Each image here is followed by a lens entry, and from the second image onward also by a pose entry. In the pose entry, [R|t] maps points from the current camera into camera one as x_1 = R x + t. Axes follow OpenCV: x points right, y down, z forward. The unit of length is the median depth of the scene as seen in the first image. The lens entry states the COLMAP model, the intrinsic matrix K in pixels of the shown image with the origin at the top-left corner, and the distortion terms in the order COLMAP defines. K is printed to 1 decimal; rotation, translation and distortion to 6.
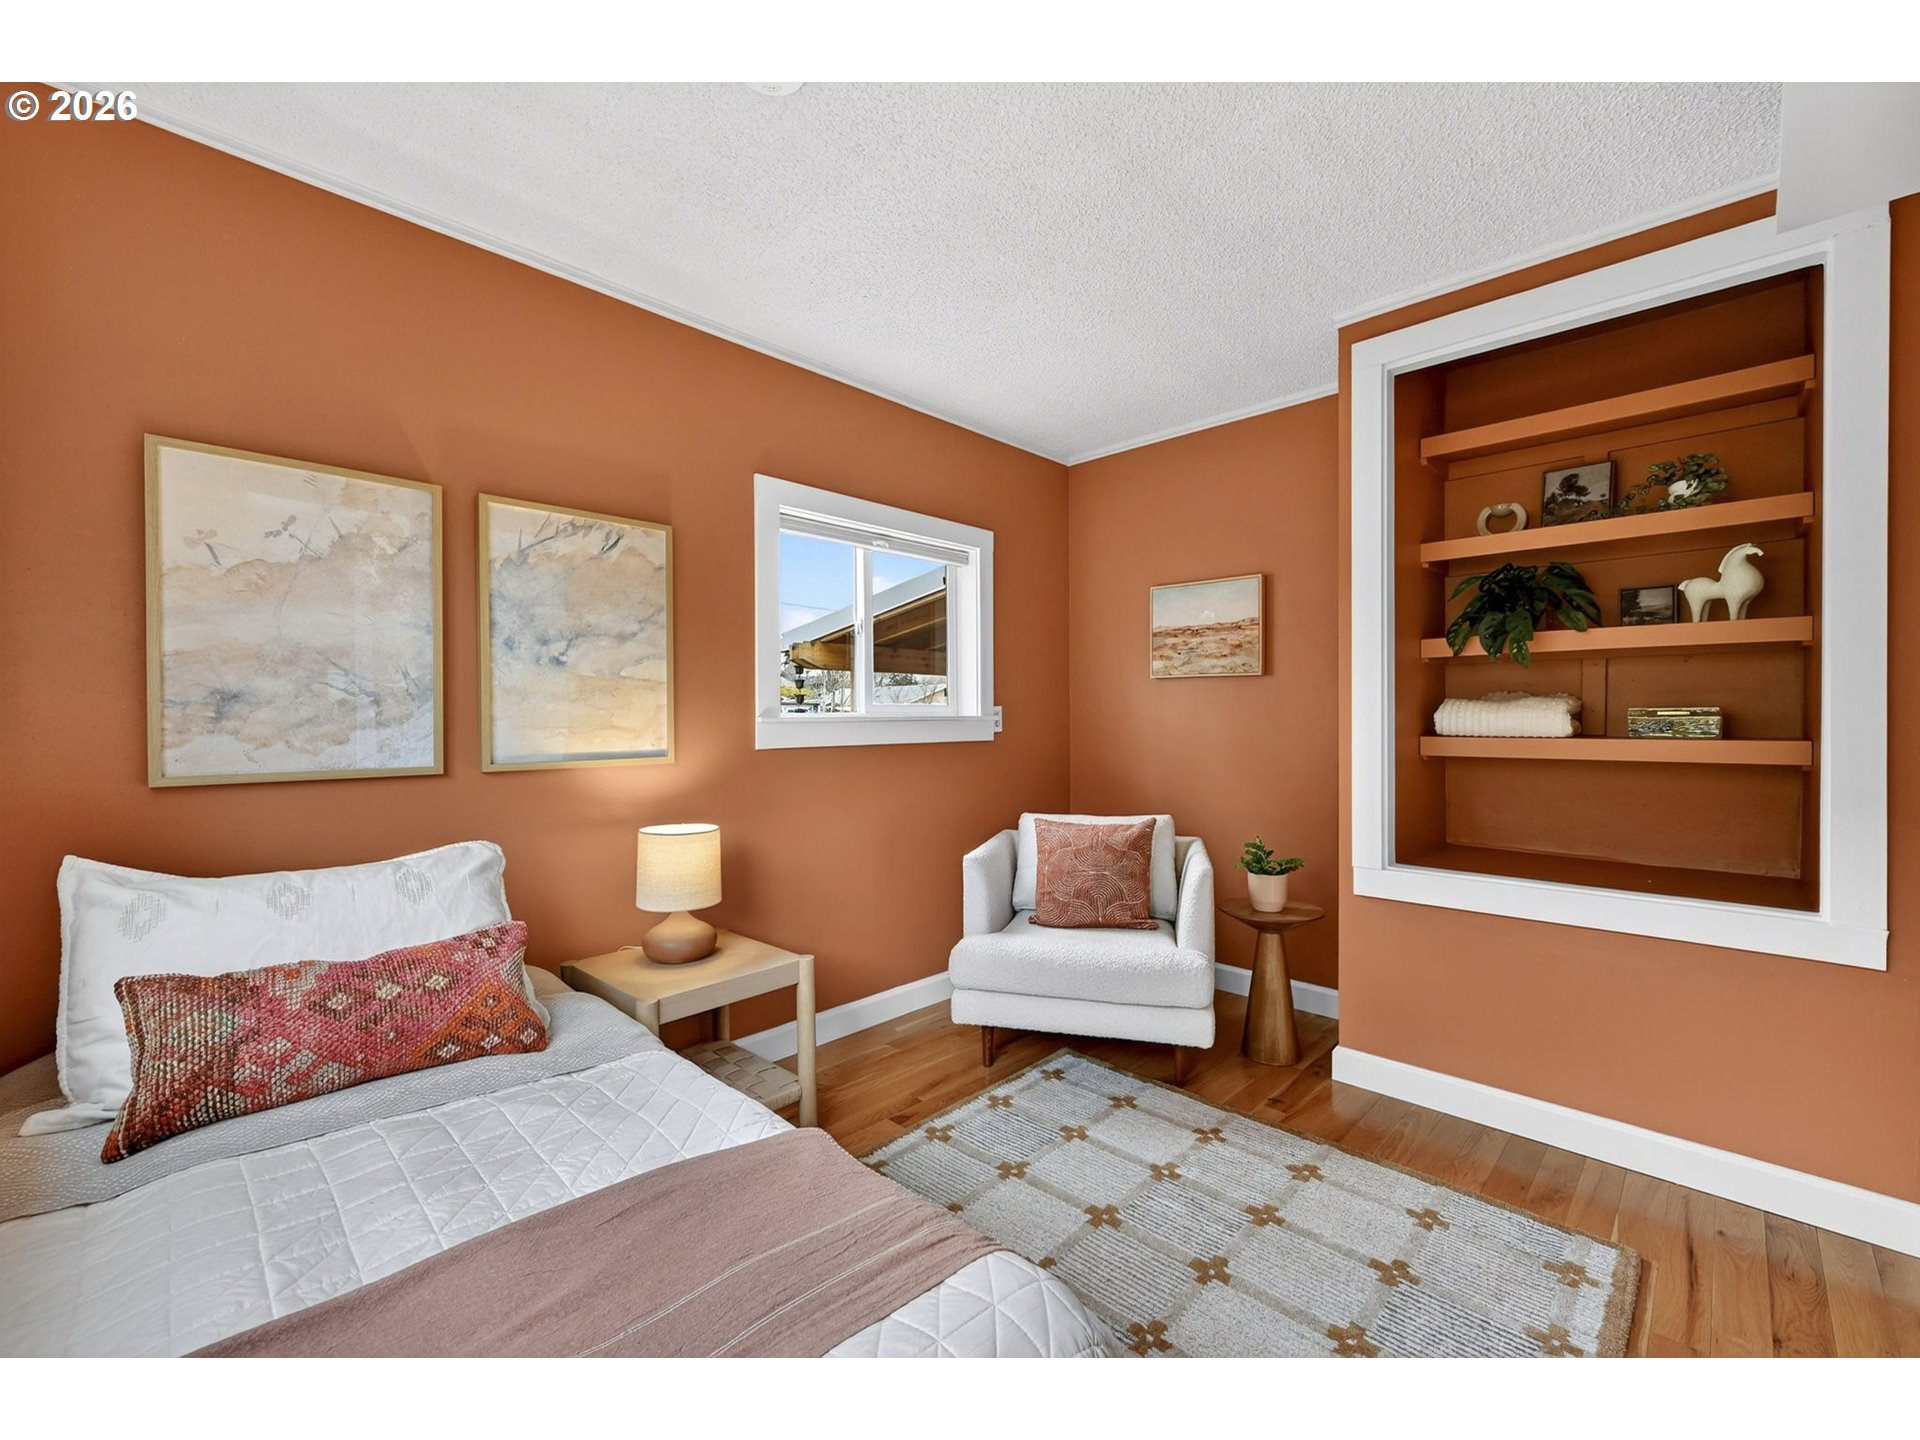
lens RADIAL K [[799.3, 0, 962.7], [0, 799.3, 721.6], [0, 0, 1]] dist [-0.003044, 0.000195]
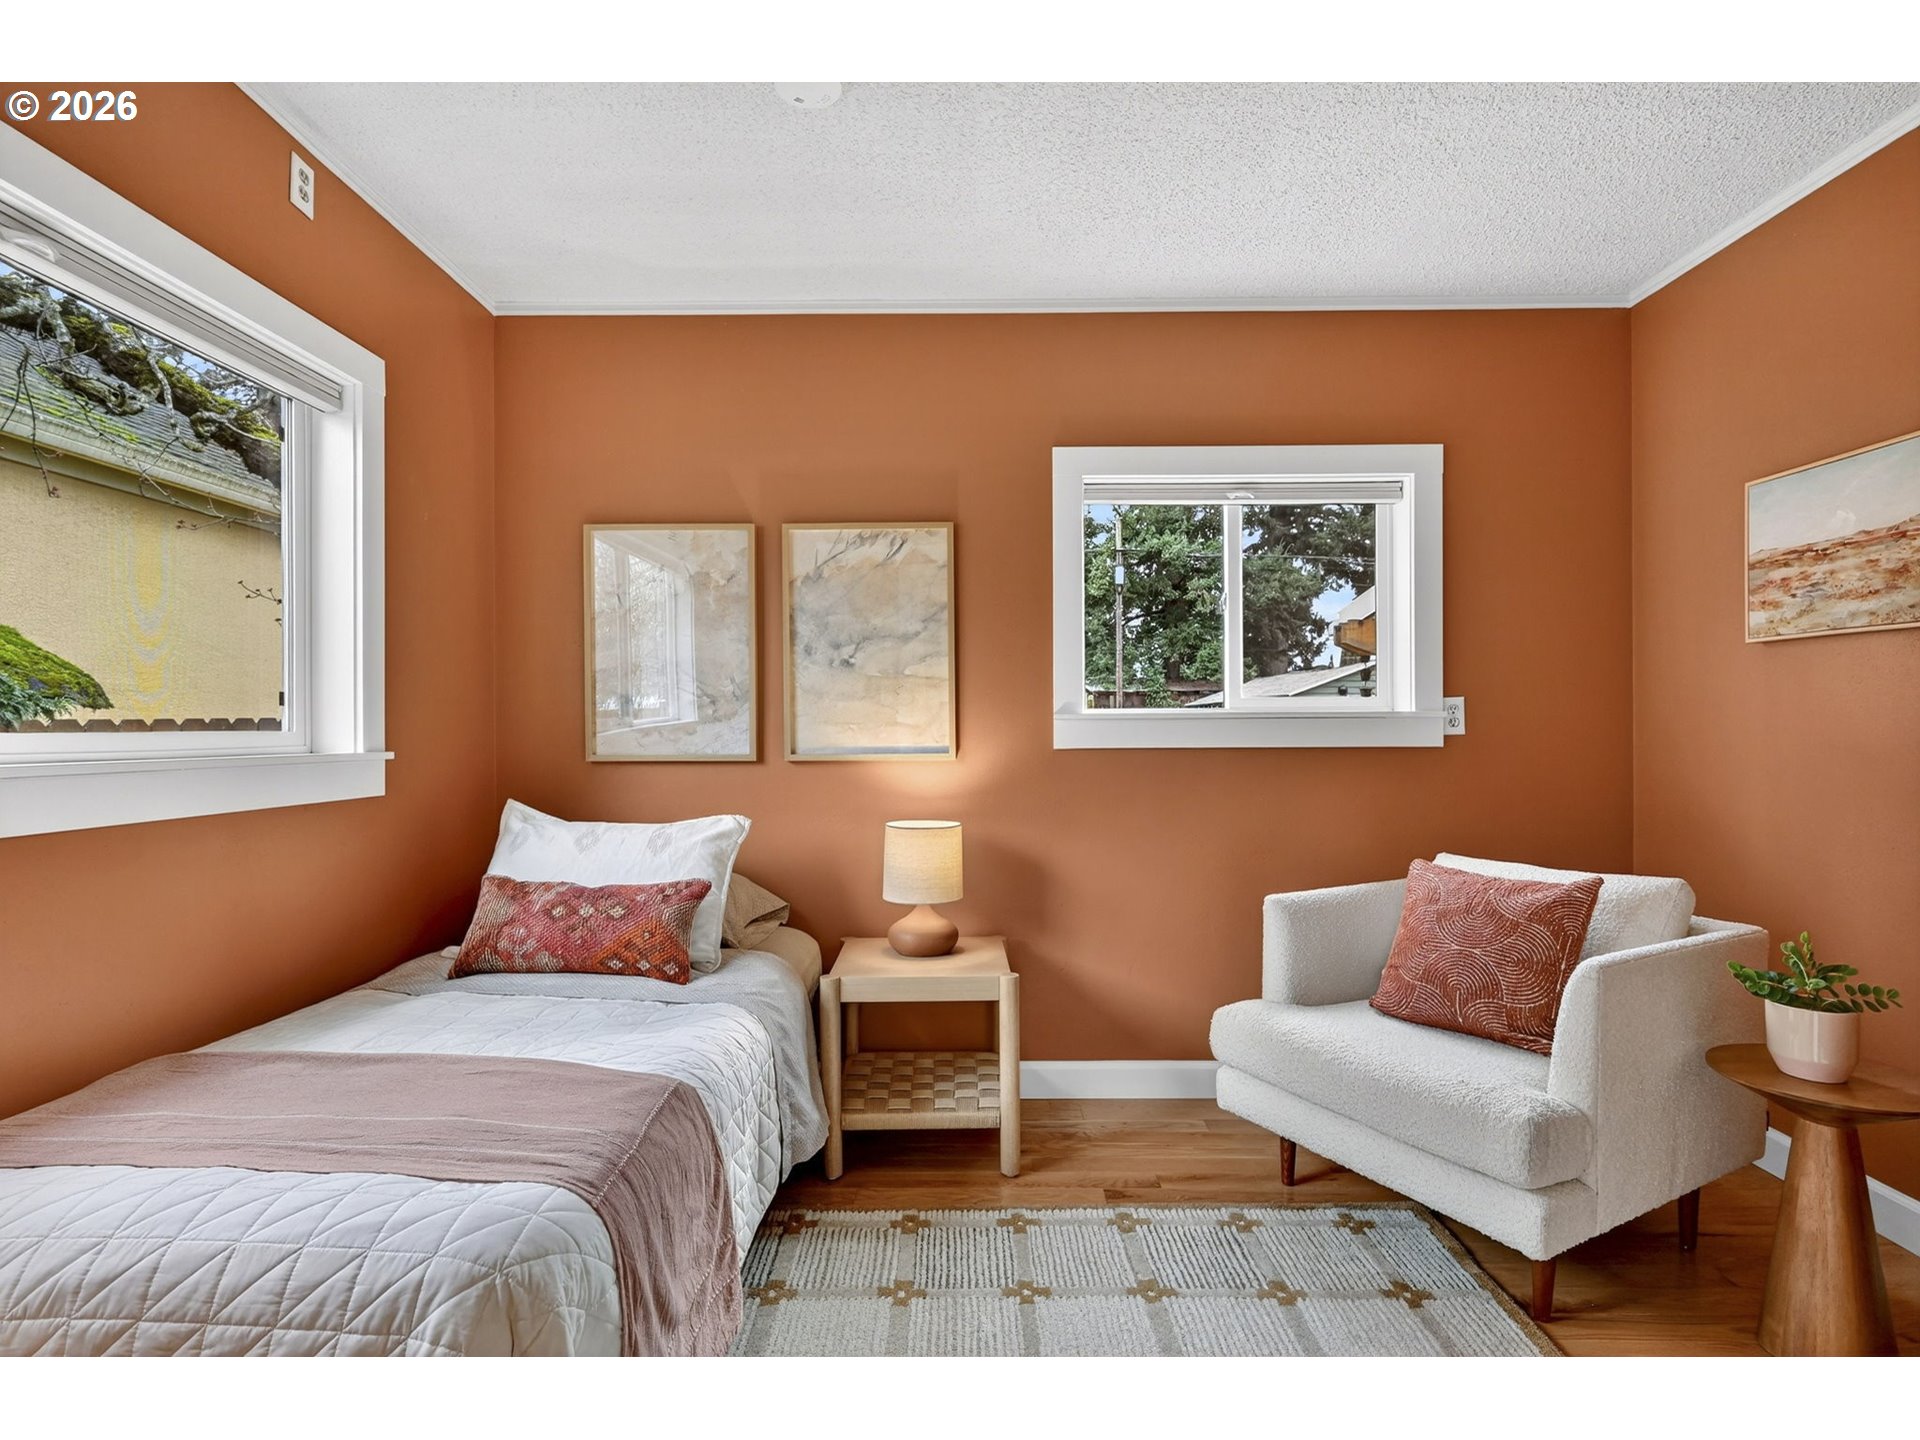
lens RADIAL K [[967.6, 0, 956.1], [0, 967.6, 720.1], [0, 0, 1]] dist [-0.000044, -0.001190]
pose [[0.686049, -0.002246, -0.727552, 0.550759], [-0.003004, 0.999978, -0.005919, 0.010047], [0.727549, 0.006247, 0.686027, 0.187969]]
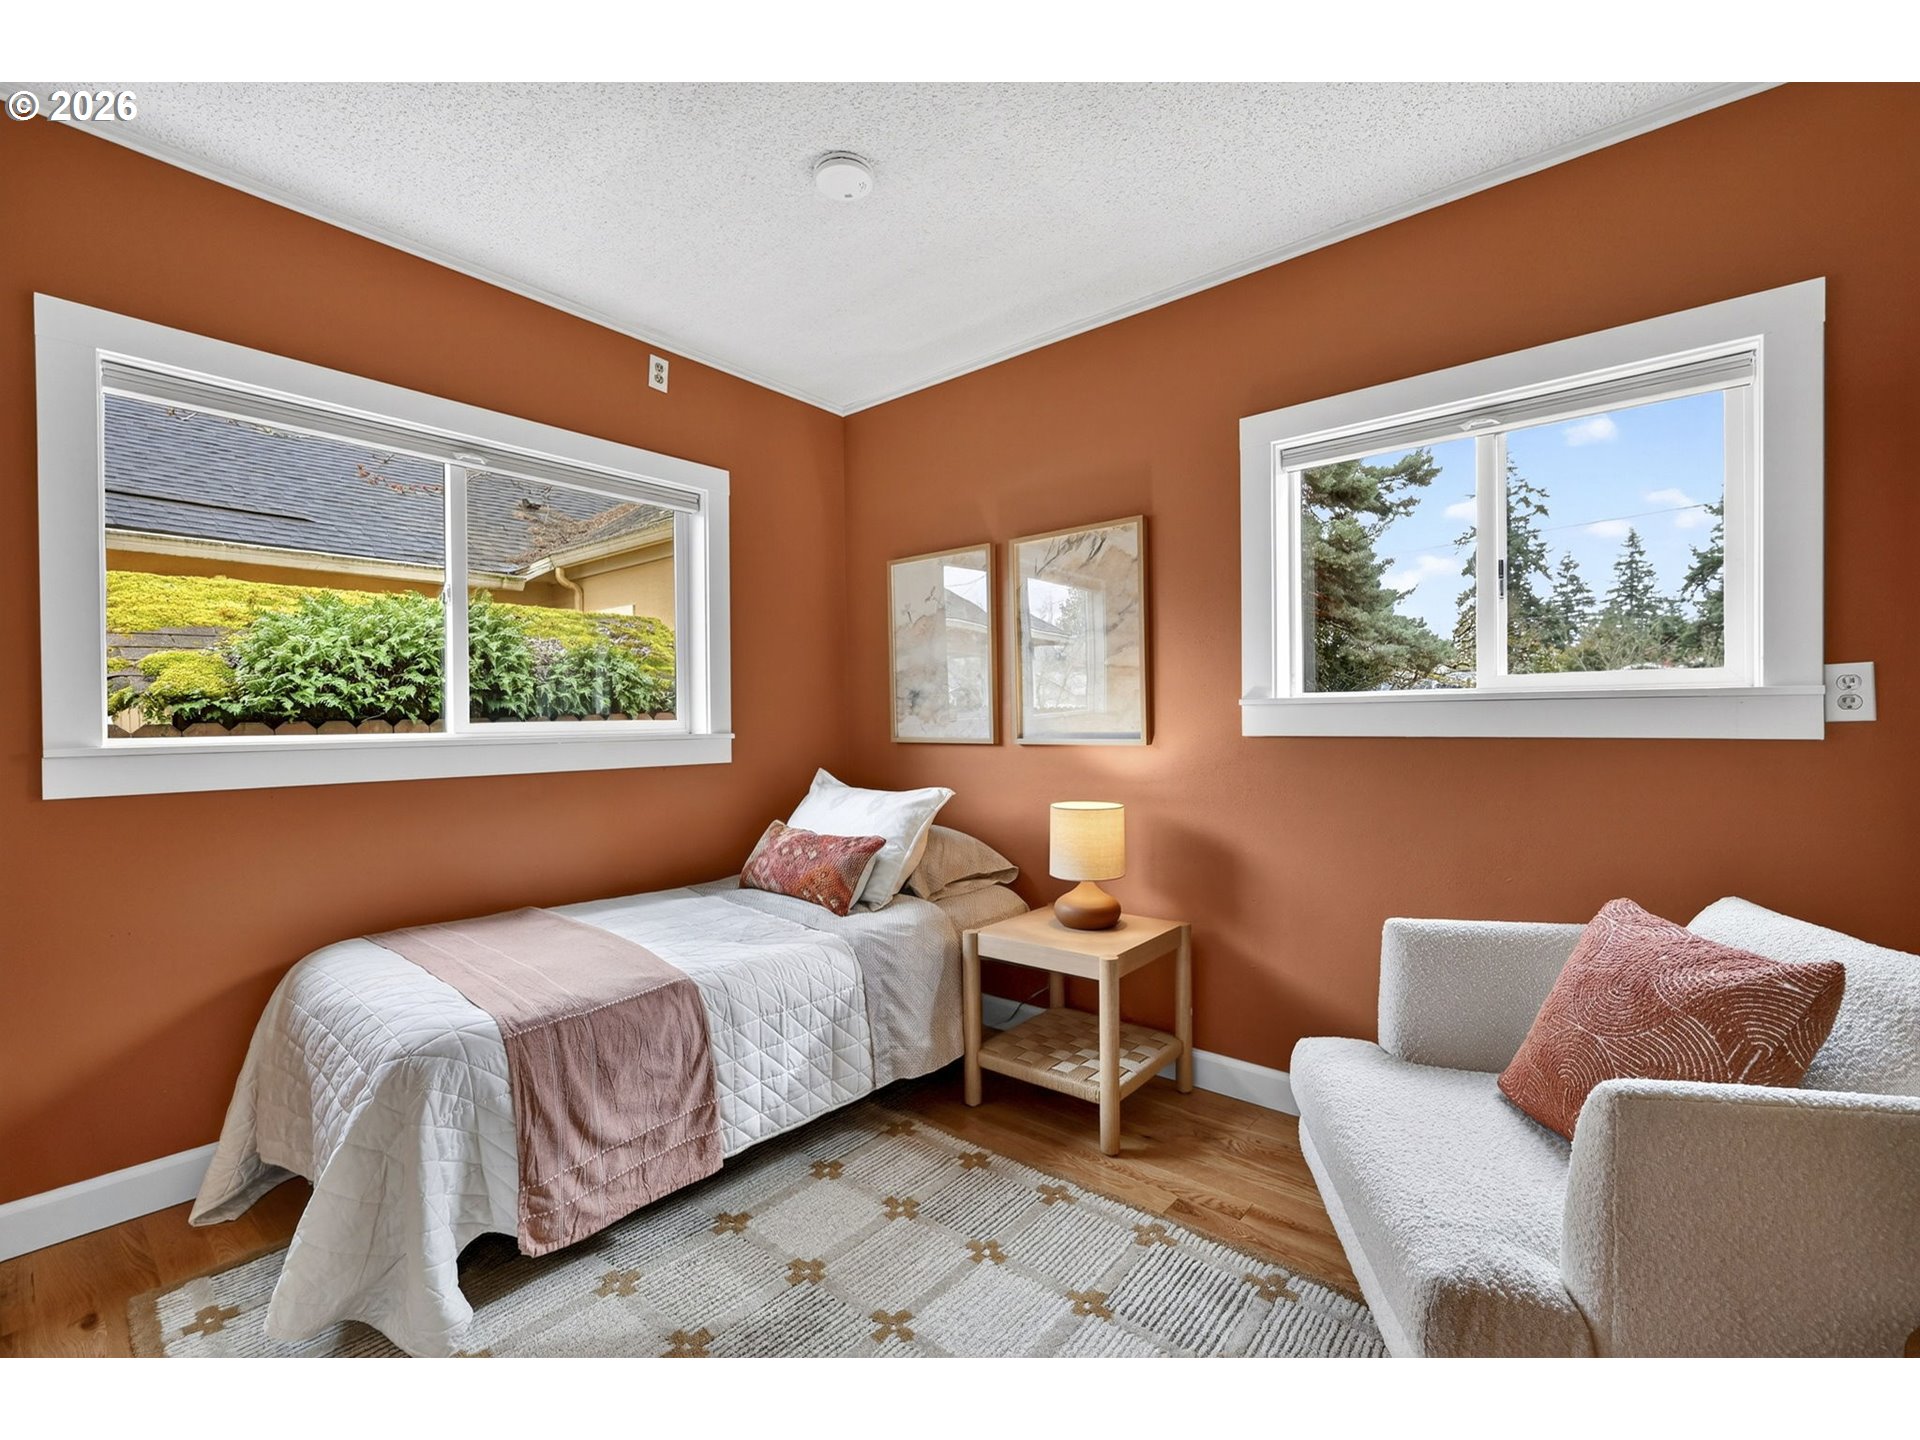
lens RADIAL K [[829.2, 0, 958.8], [0, 829.2, 719.4], [0, 0, 1]] dist [-0.003723, 0.000129]
pose [[0.064662, 0.007661, -0.997878, 0.730408], [0.005674, 0.999952, 0.008045, 0.008526], [0.997891, -0.006182, 0.064615, 0.740919]]
